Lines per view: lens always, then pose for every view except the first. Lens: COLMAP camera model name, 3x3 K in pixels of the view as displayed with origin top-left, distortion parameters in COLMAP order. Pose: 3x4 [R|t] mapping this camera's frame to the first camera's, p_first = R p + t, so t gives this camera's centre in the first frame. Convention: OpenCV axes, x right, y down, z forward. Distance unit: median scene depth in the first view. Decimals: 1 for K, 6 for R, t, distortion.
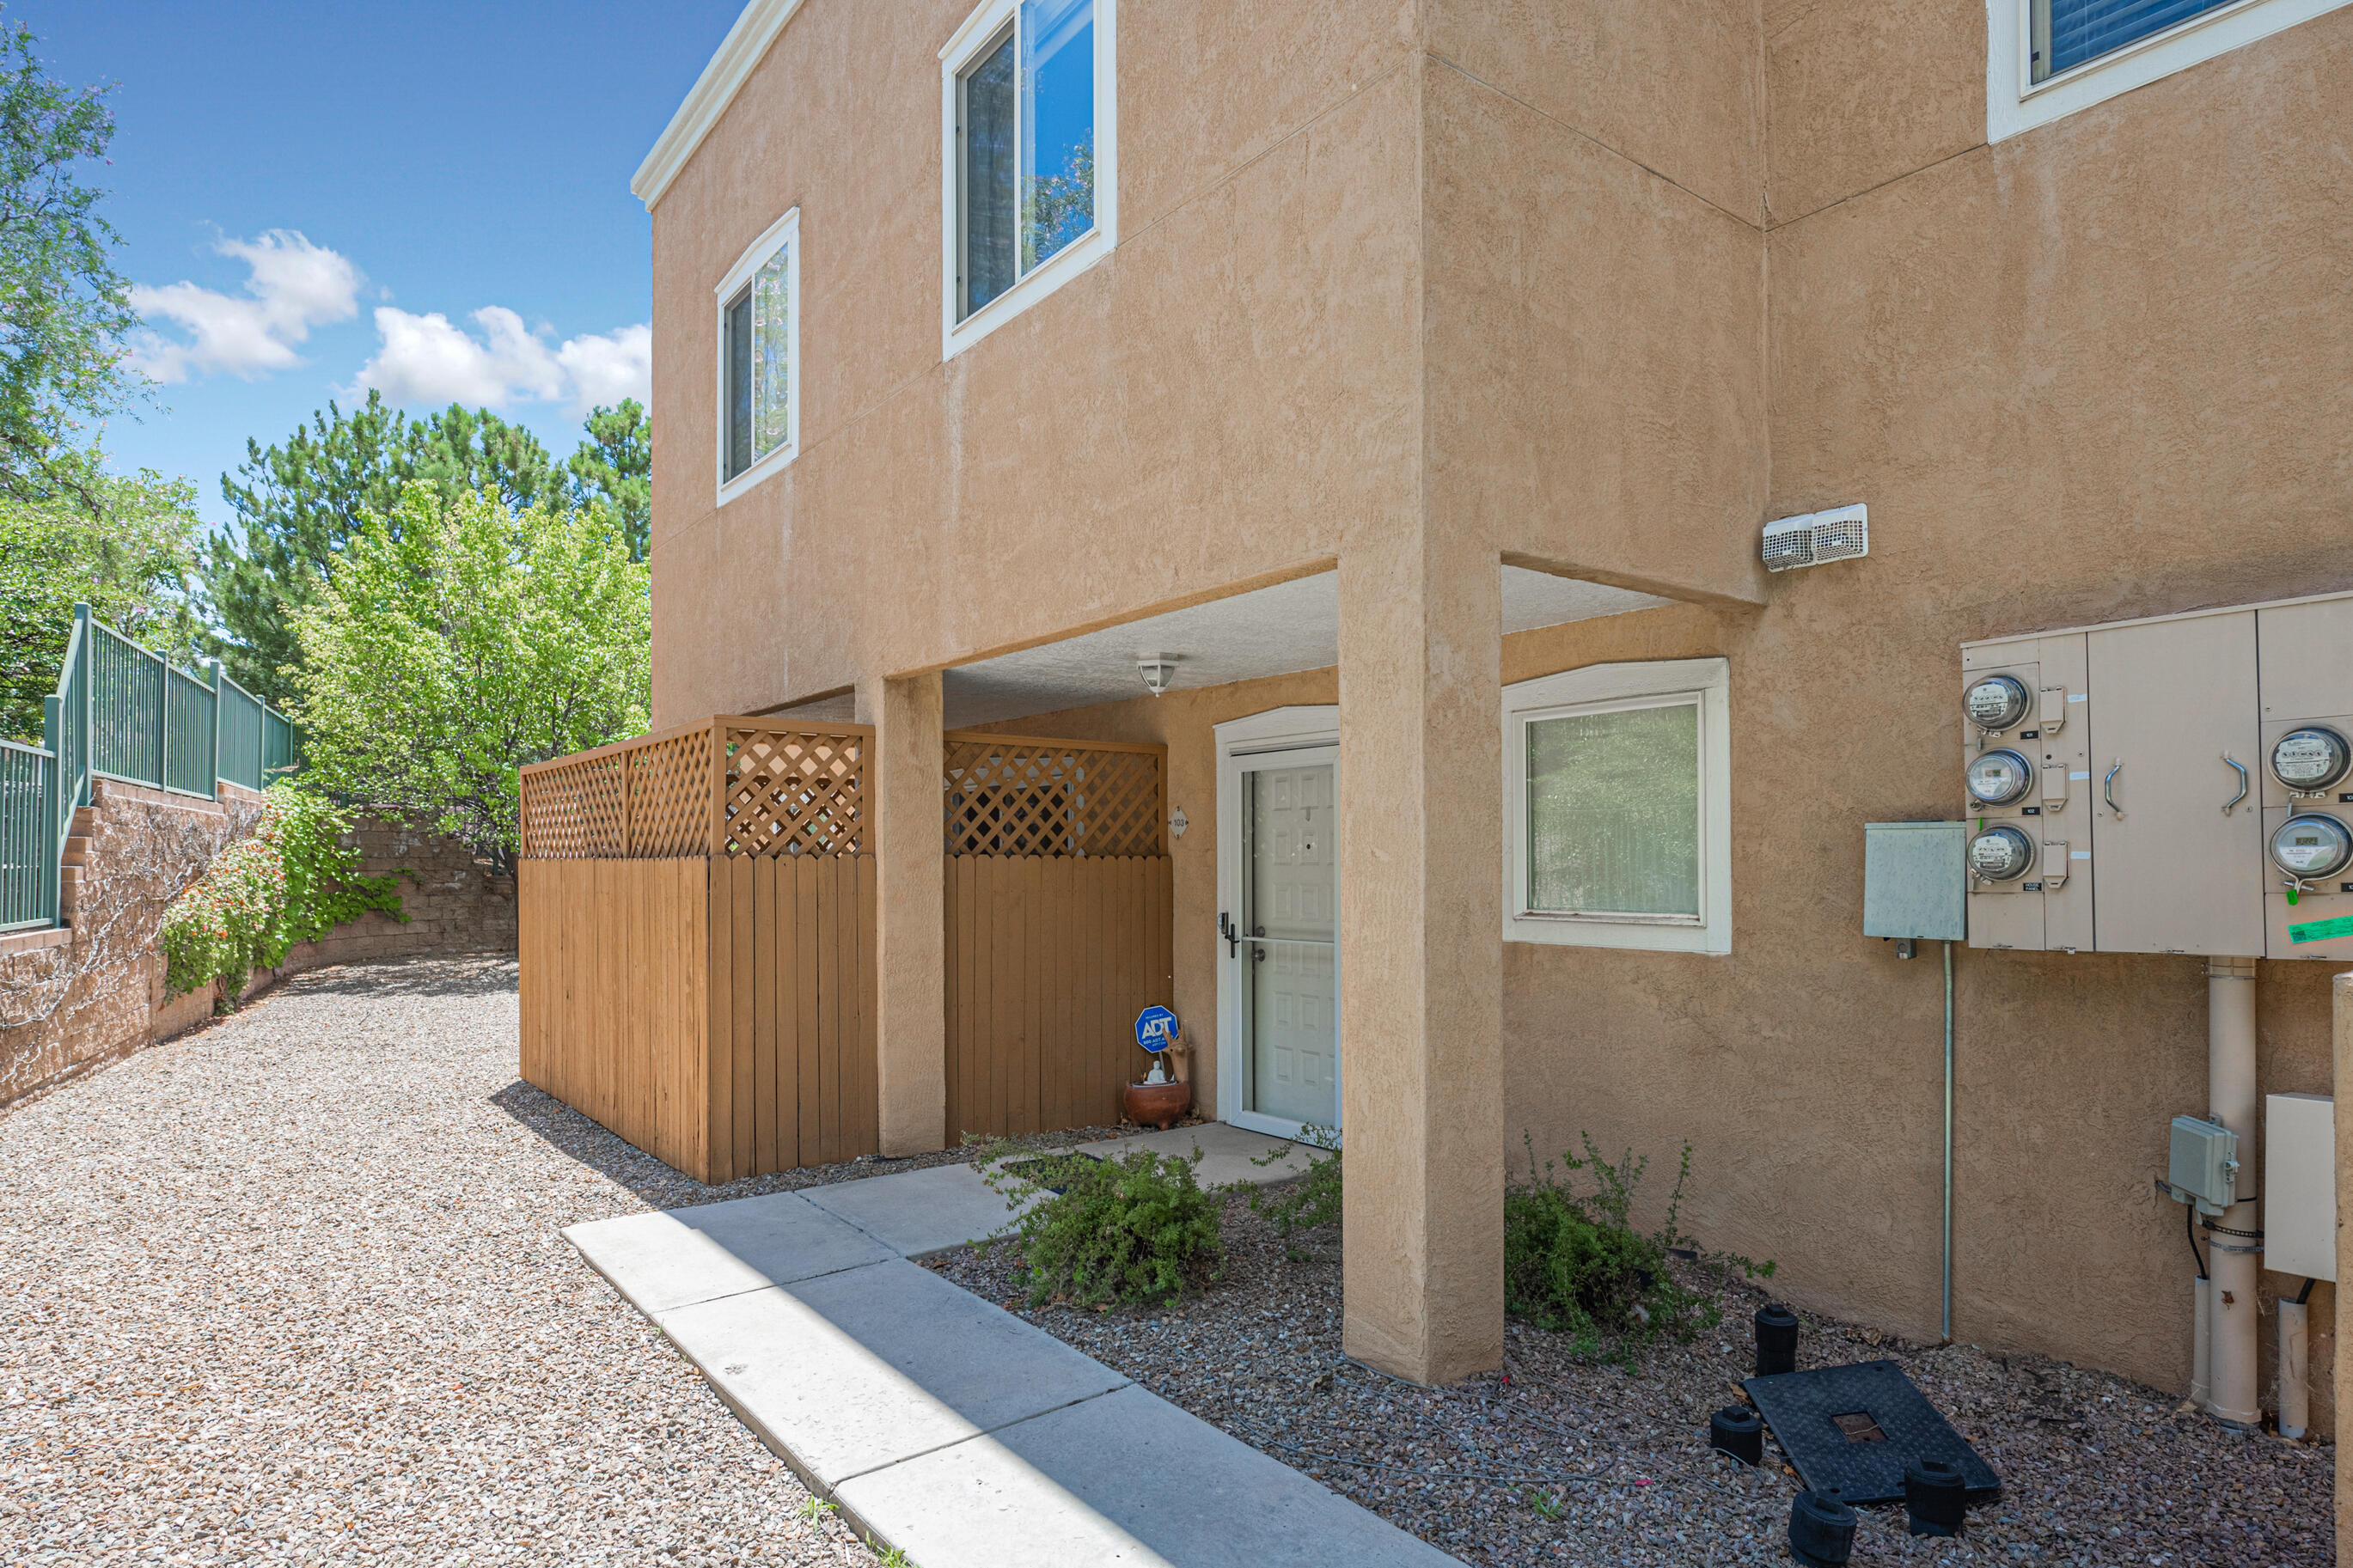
lens RADIAL K [[1343.6, 0, 1183.8], [0, 1343.6, 853.9], [0, 0, 1]] dist [-0.003971, -0.000578]
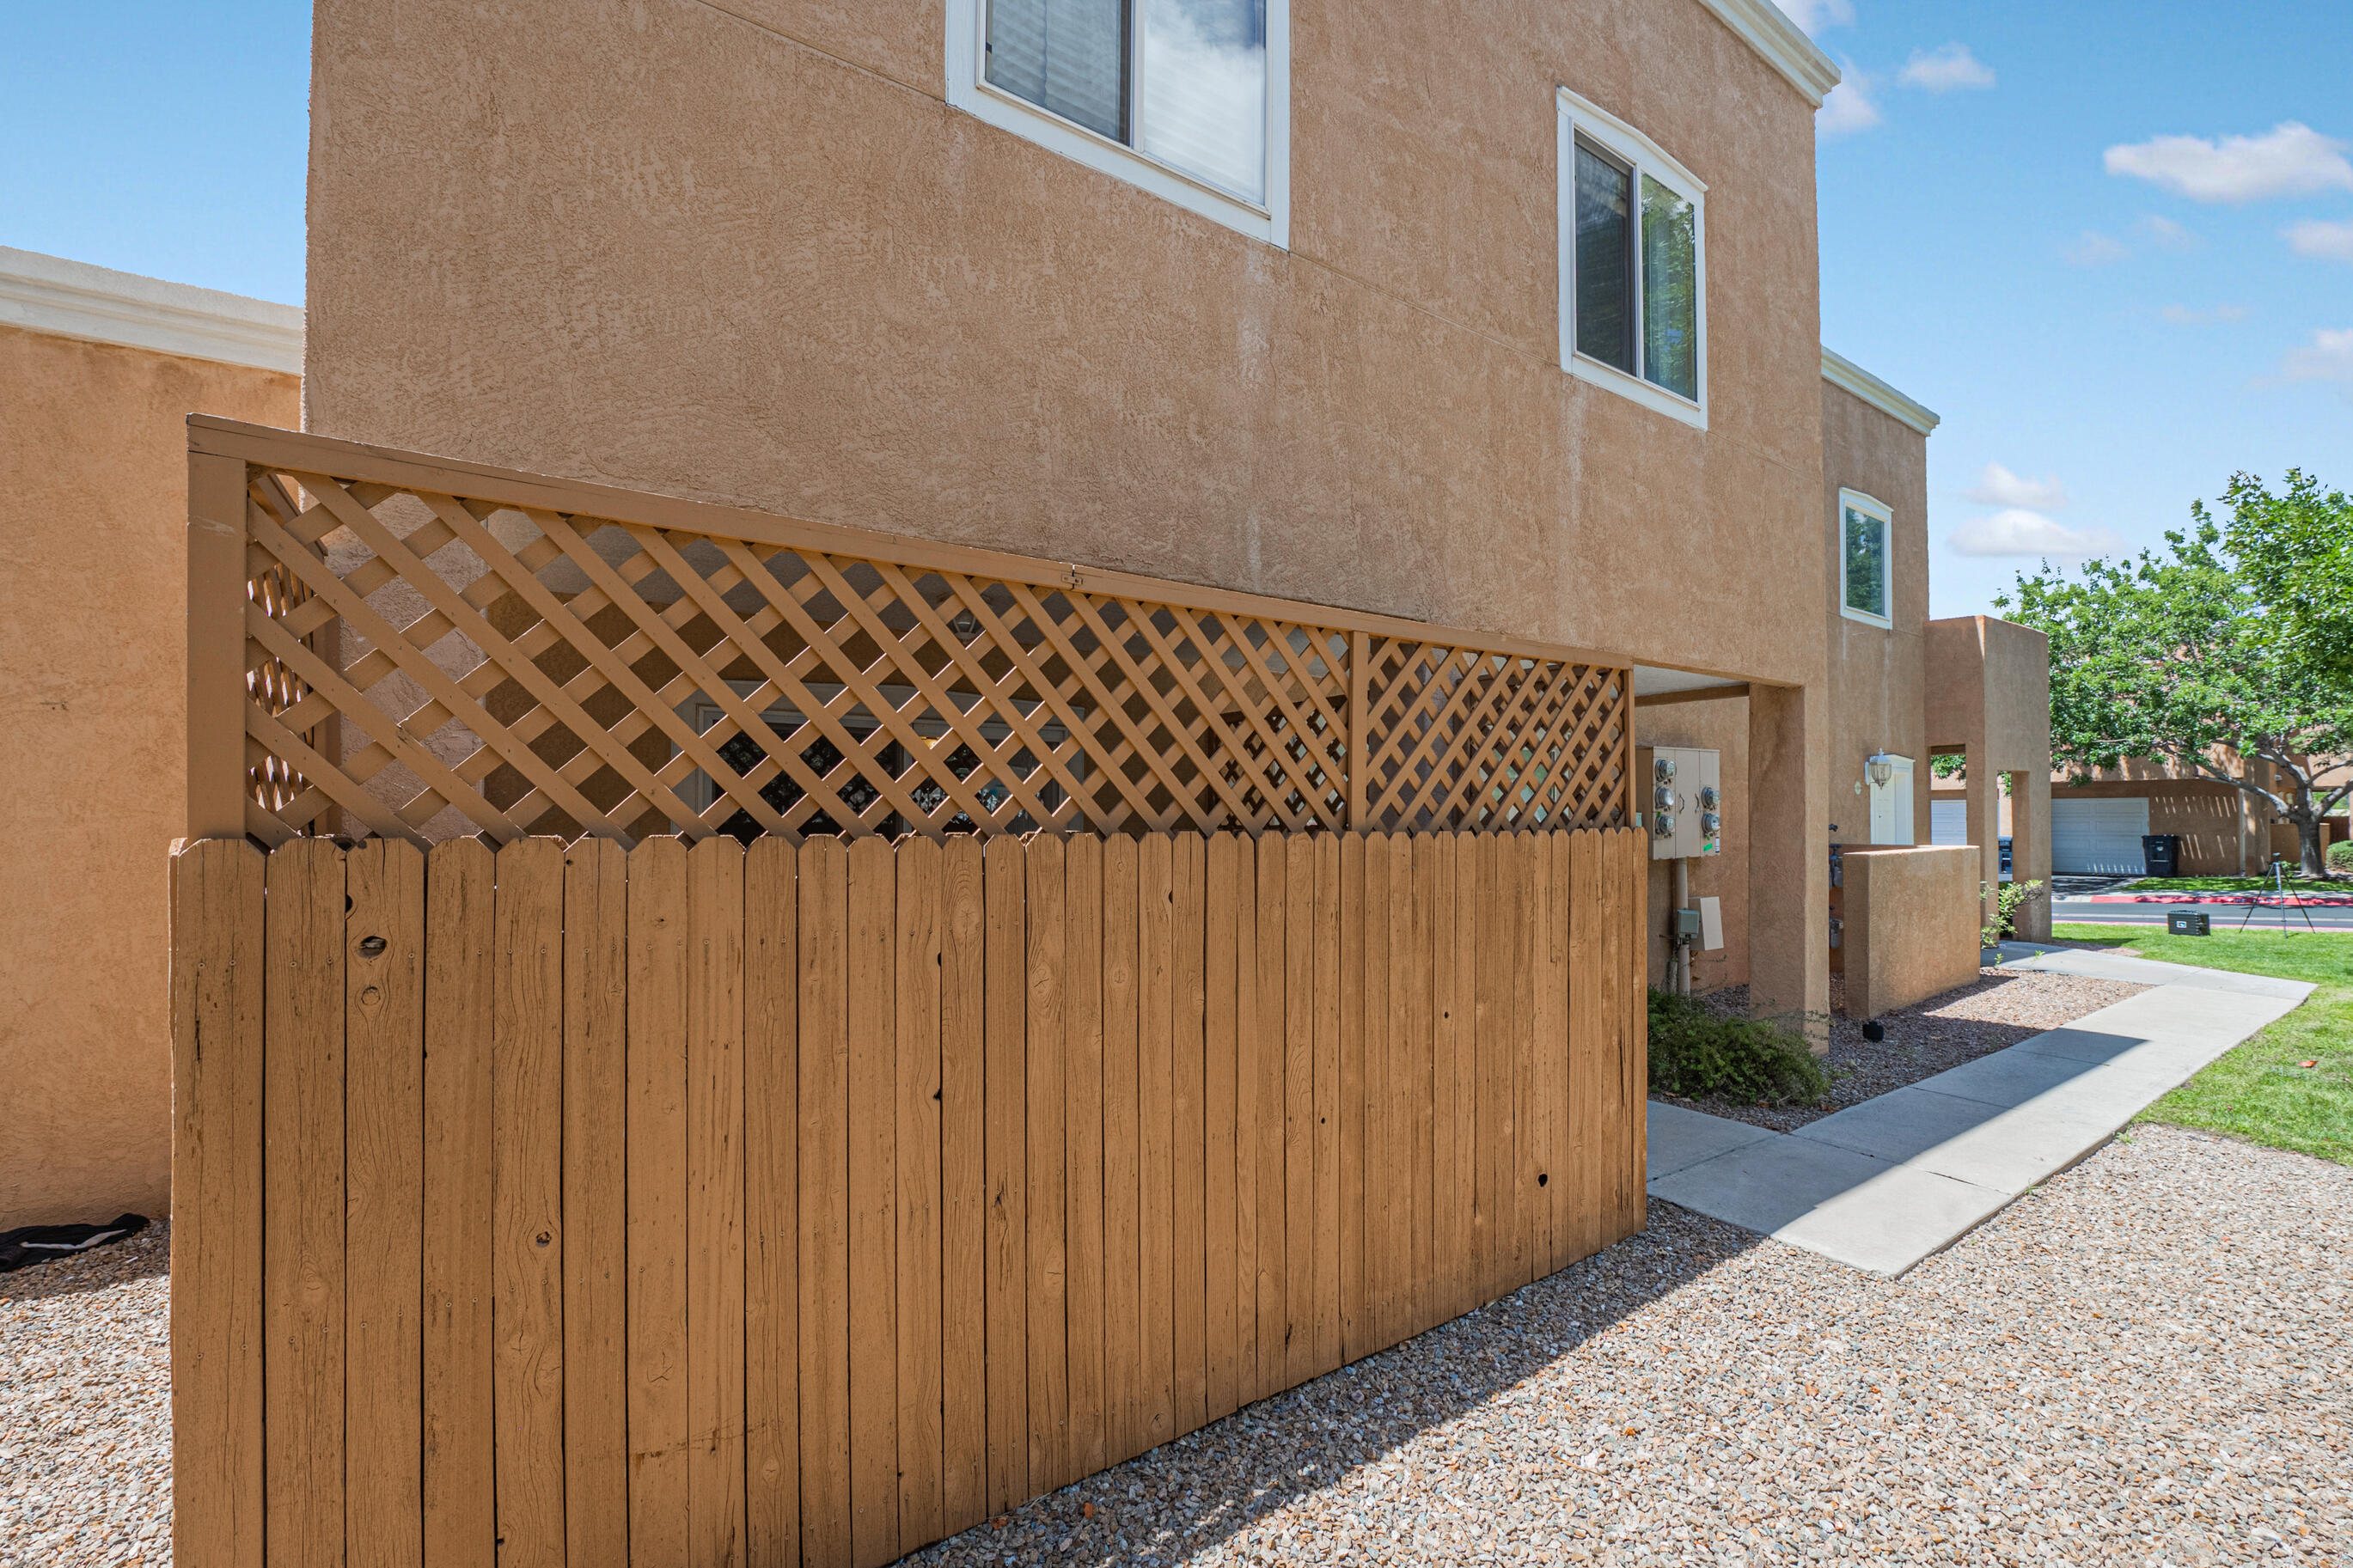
lens RADIAL K [[984.4, 0, 1207.3], [0, 984.4, 811.5], [0, 0, 1]] dist [-0.013170, -0.000141]
pose [[0.031447, 0.012169, 0.999431, -0.950471], [-0.003049, 0.999922, -0.012079, -0.000018], [-0.999501, -0.002668, 0.031481, 1.231829]]
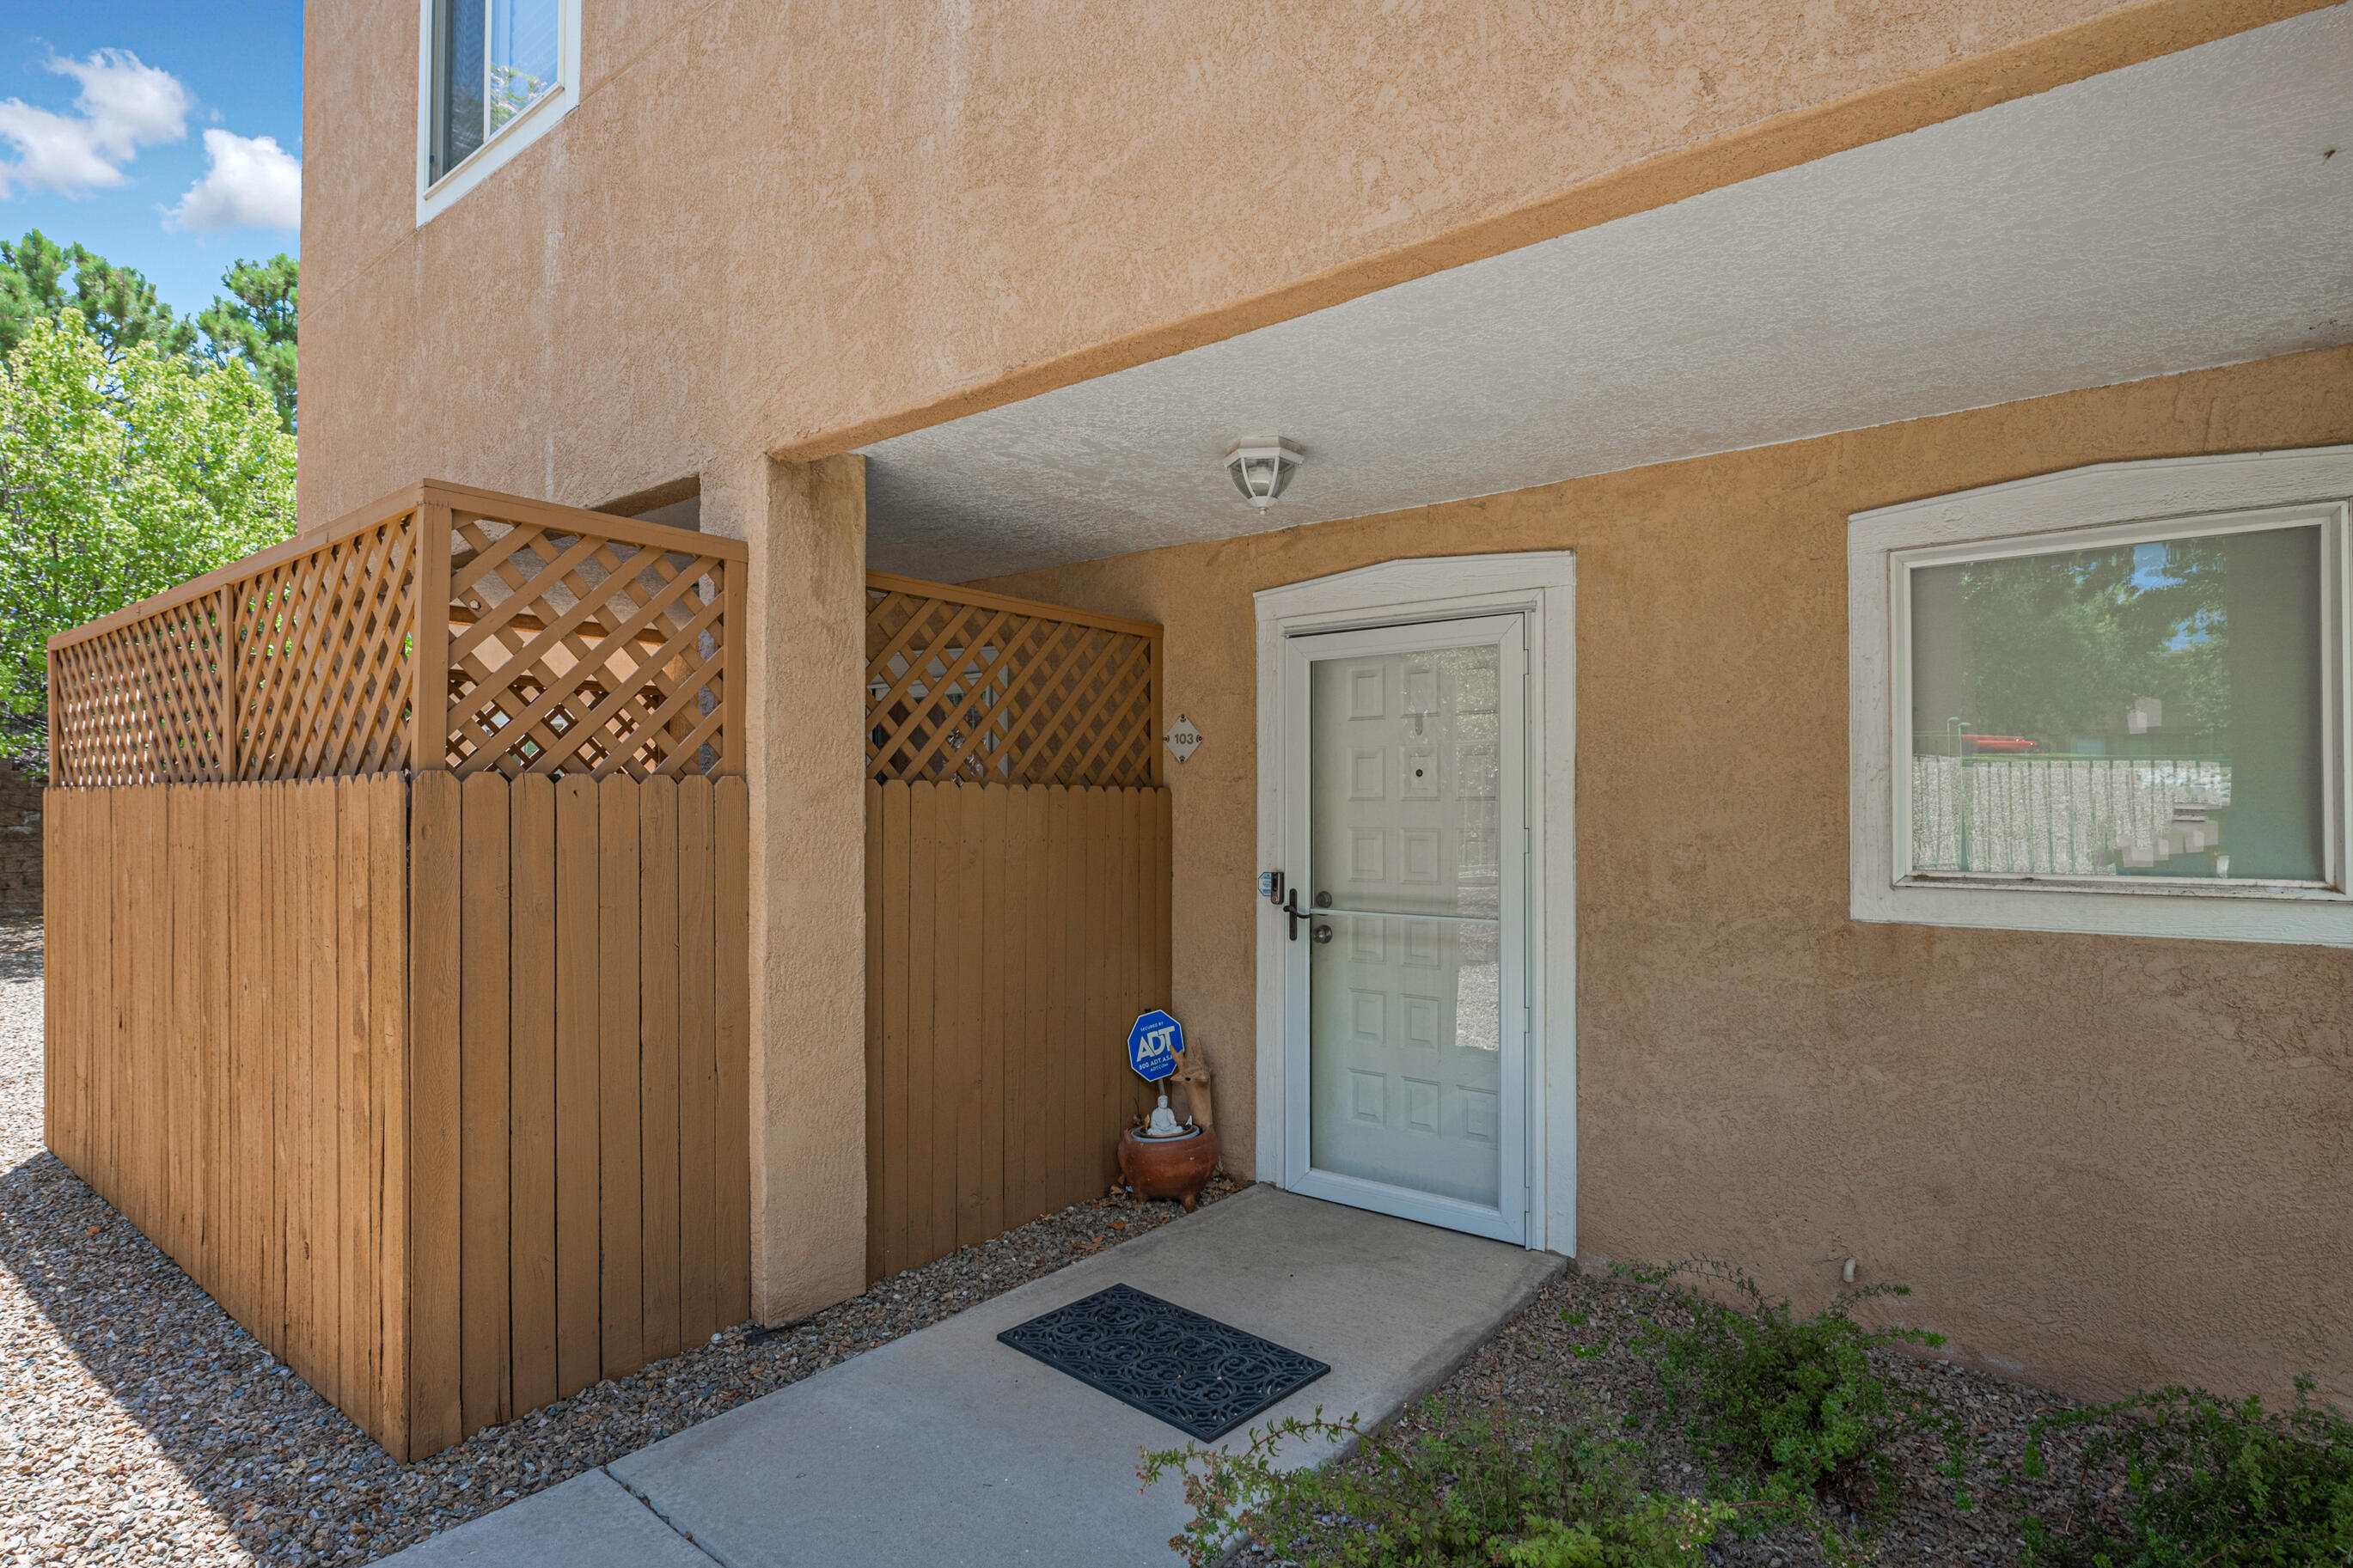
lens RADIAL K [[1190.4, 0, 1190.8], [0, 1190.4, 797.1], [0, 0, 1]] dist [-0.007656, -0.001711]
pose [[0.966646, 0.005340, 0.256061, -0.190976], [-0.004721, 0.999984, -0.003033, 0.010088], [-0.256073, 0.001723, 0.966656, 0.515924]]
